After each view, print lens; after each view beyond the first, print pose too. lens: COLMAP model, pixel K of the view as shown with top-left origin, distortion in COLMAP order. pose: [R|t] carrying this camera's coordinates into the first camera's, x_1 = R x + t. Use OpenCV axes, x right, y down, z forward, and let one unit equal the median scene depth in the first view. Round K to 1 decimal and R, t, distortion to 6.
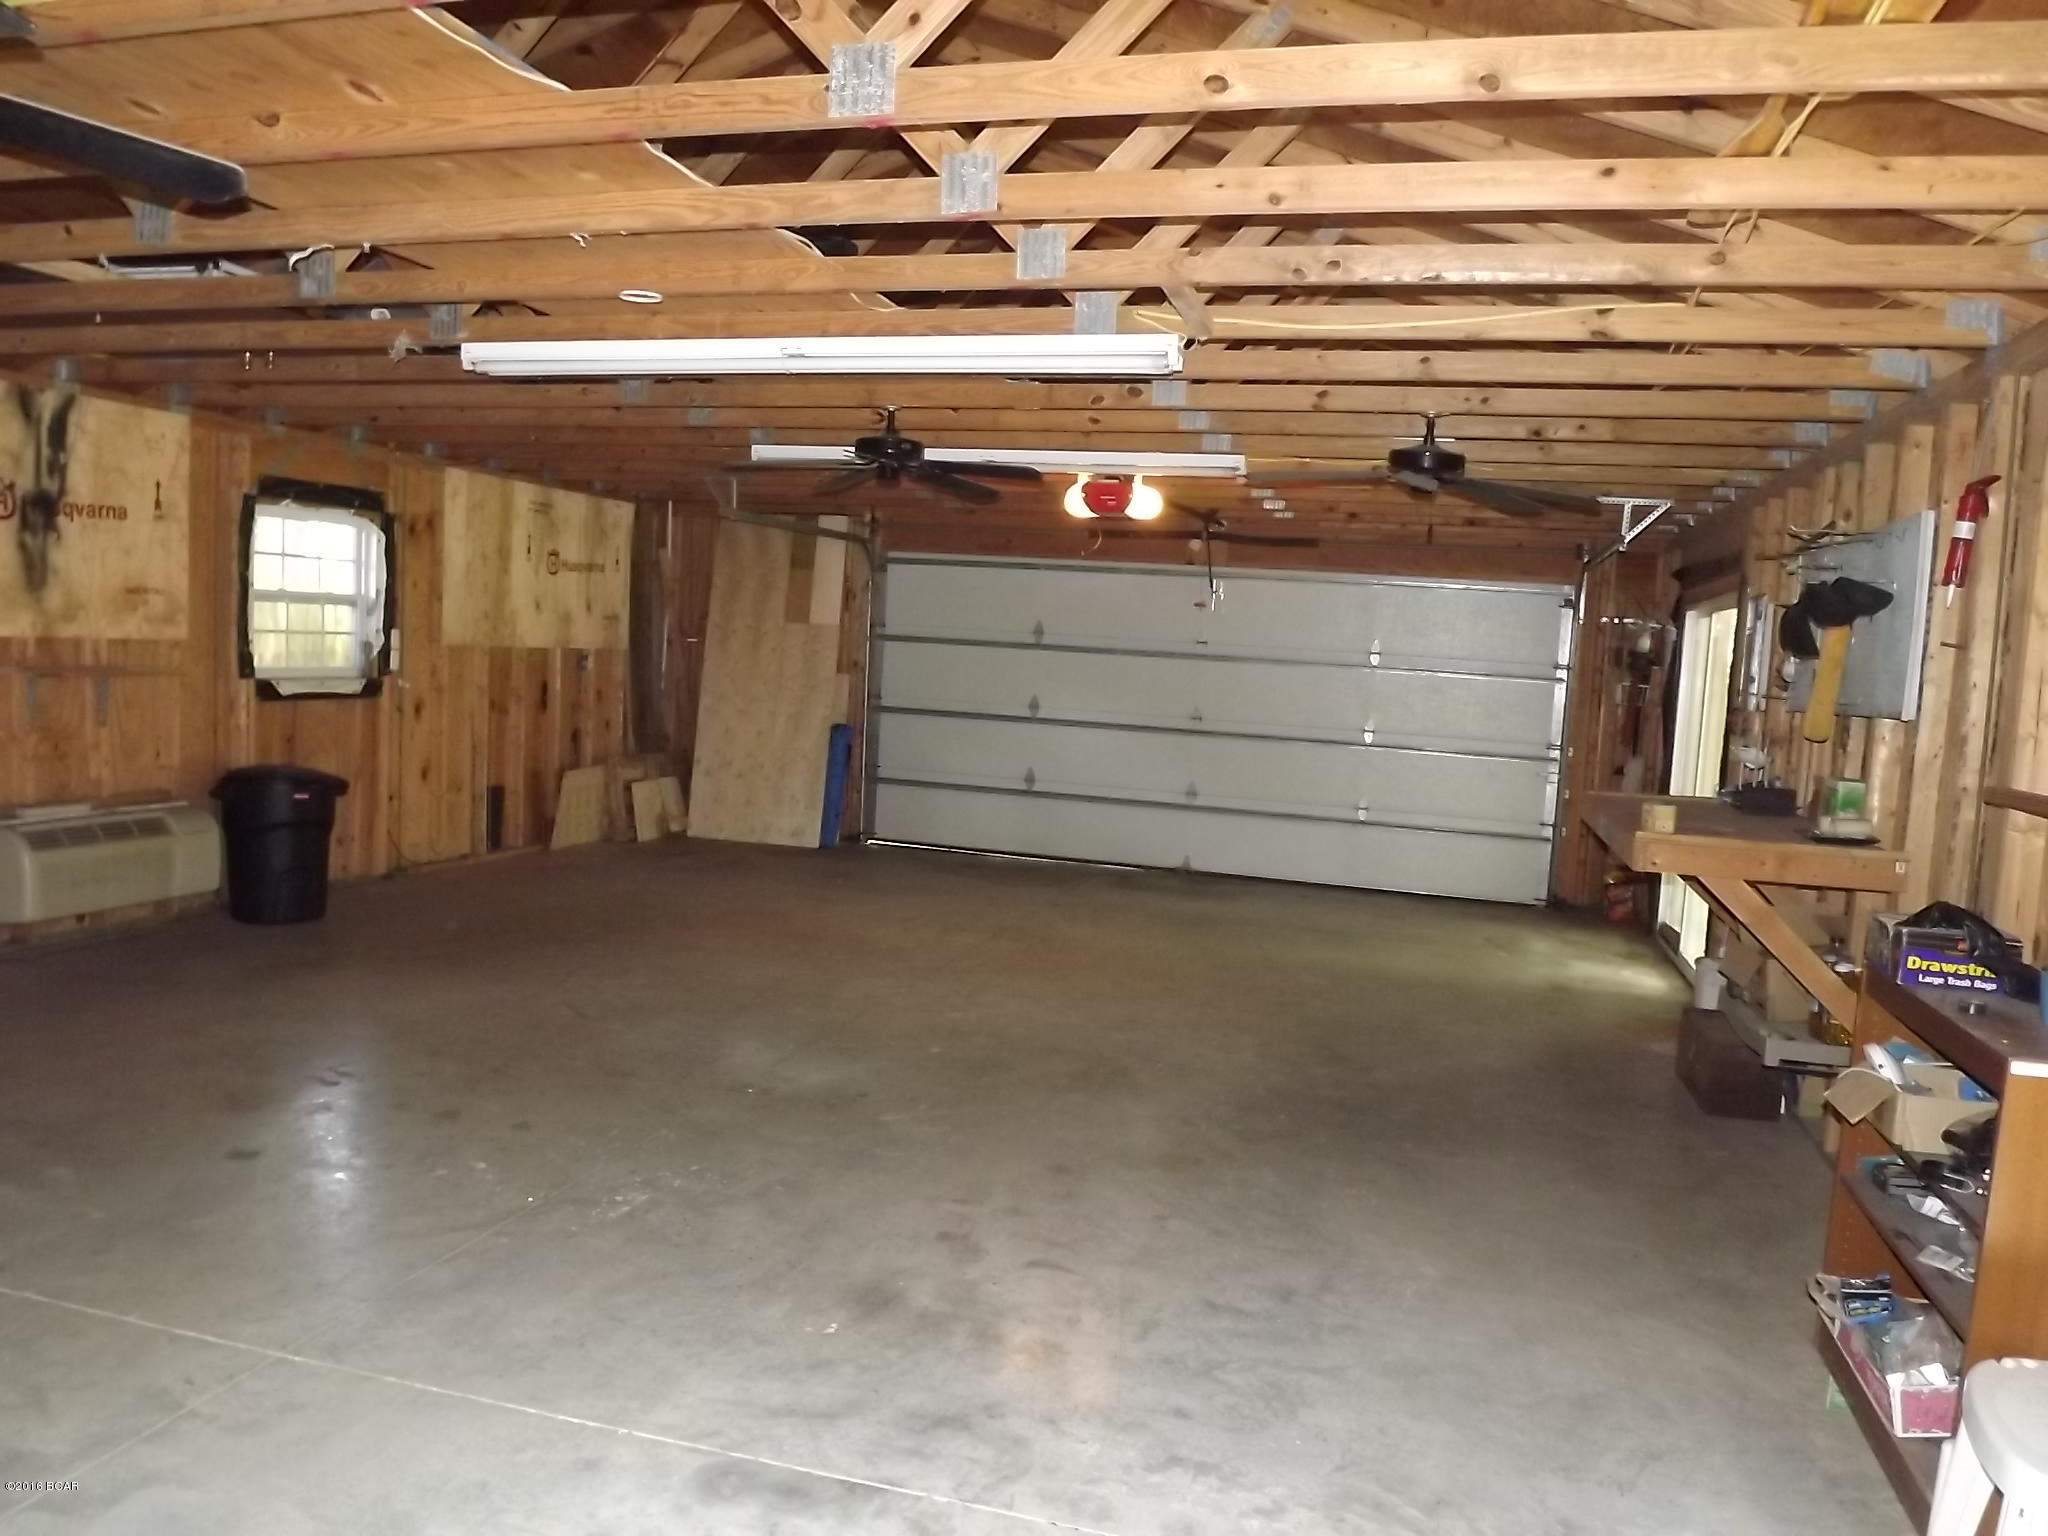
lens RADIAL K [[1472.7, 0, 1025.2], [0, 1472.7, 768.9], [0, 0, 1]] dist [-0.057567, 0.009907]
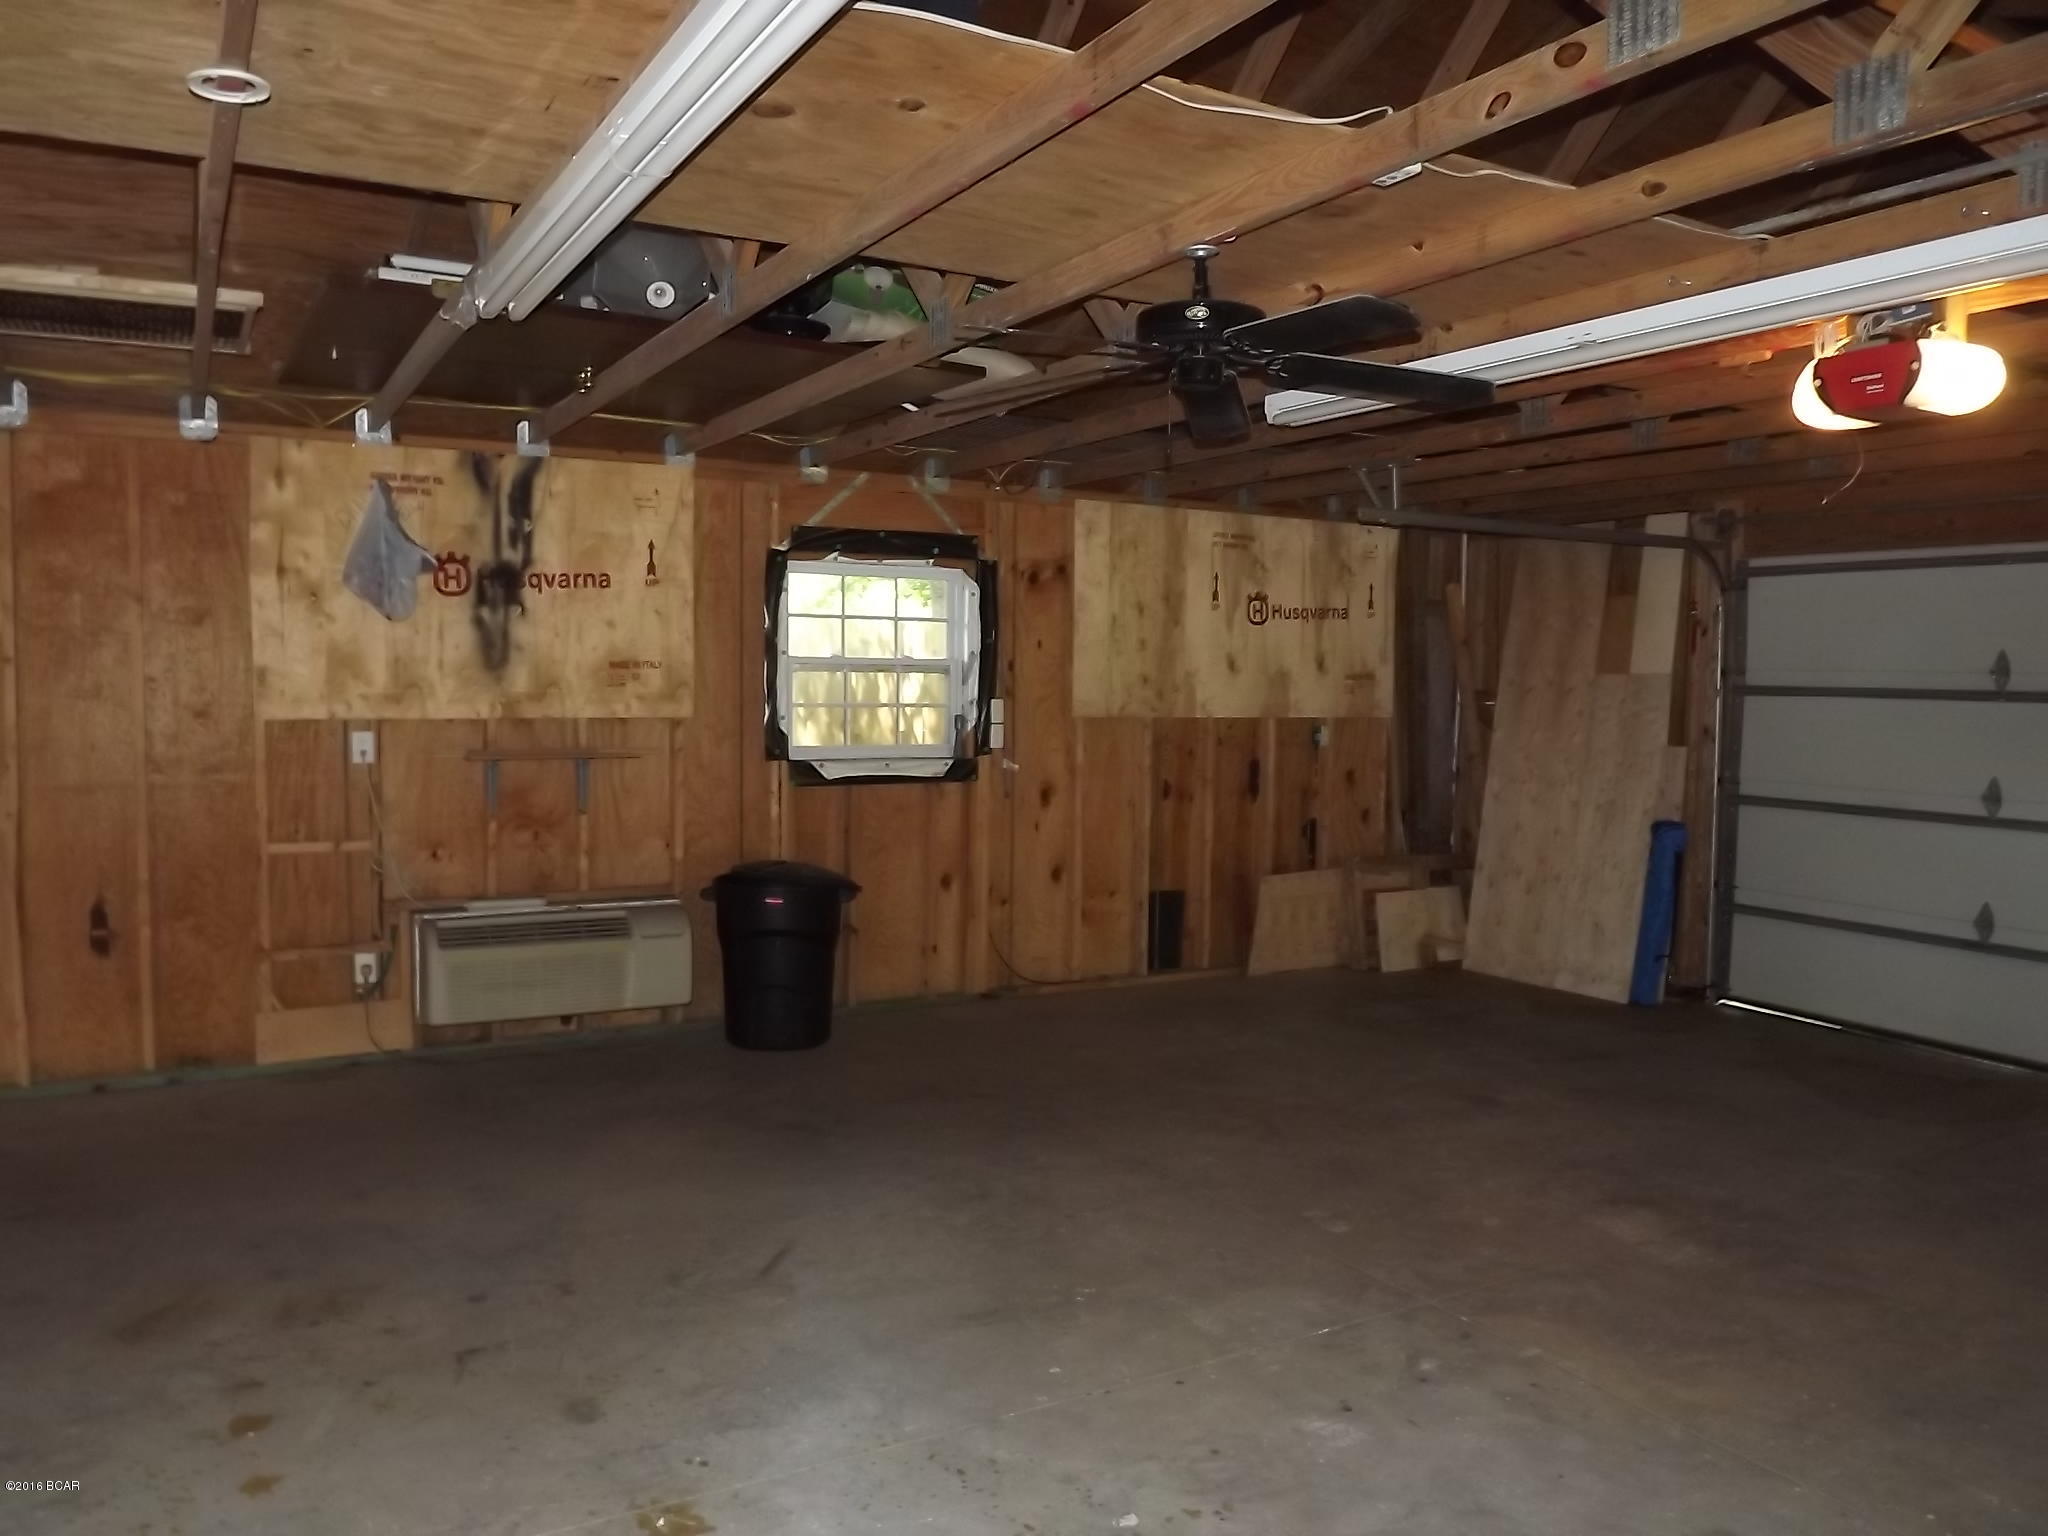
lens RADIAL K [[1472.7, 0, 1018.9], [0, 1472.7, 778.1], [0, 0, 1]] dist [-0.057567, 0.009907]
pose [[0.711880, 0.002394, -0.702297, 0.151302], [-0.033489, 0.998972, -0.030540, -0.023551], [0.701503, 0.045260, 0.711228, 0.376848]]
